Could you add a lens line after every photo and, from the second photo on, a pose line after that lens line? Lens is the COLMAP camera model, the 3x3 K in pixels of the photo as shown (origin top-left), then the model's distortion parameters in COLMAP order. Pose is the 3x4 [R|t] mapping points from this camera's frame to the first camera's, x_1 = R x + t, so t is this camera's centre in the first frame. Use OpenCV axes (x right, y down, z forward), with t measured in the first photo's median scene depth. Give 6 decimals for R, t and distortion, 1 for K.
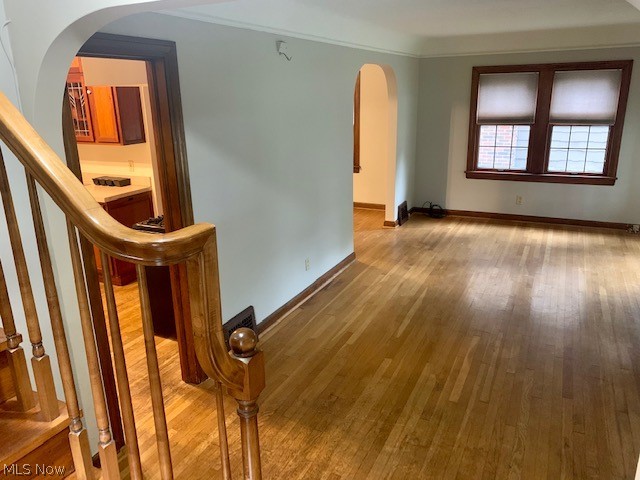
lens RADIAL K [[475.9, 0, 320.0], [0, 475.9, 240.0], [0, 0, 1]] dist [0.000402, -0.037515]
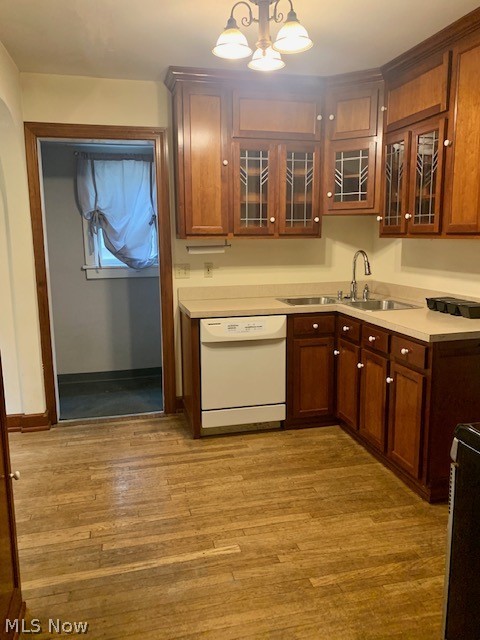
lens RADIAL K [[496.2, 0, 240.0], [0, 496.2, 320.0], [0, 0, 1]] dist [0.072504, -0.052836]
pose [[0.639338, 0.140366, -0.756005, -0.189672], [-0.220506, 0.975371, -0.005382, -0.060186], [0.736630, 0.170145, 0.654543, 0.531879]]
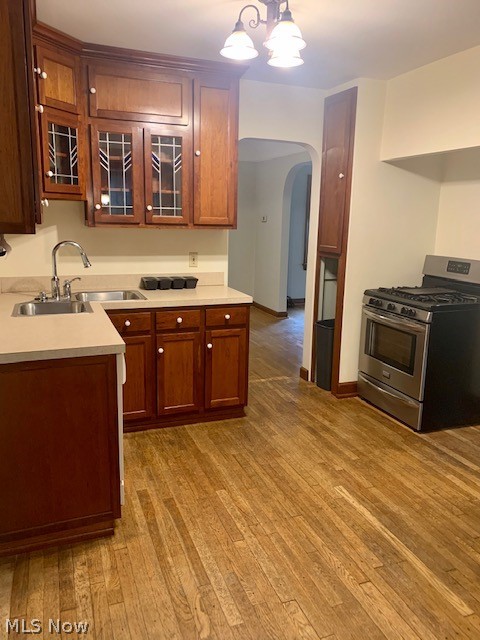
lens RADIAL K [[496.2, 0, 240.0], [0, 496.2, 320.0], [0, 0, 1]] dist [0.072504, -0.052836]
pose [[0.667153, -0.117031, 0.735670, -1.164970], [0.179320, 0.983772, -0.006121, -0.056699], [-0.723015, 0.136004, 0.677313, 0.544634]]
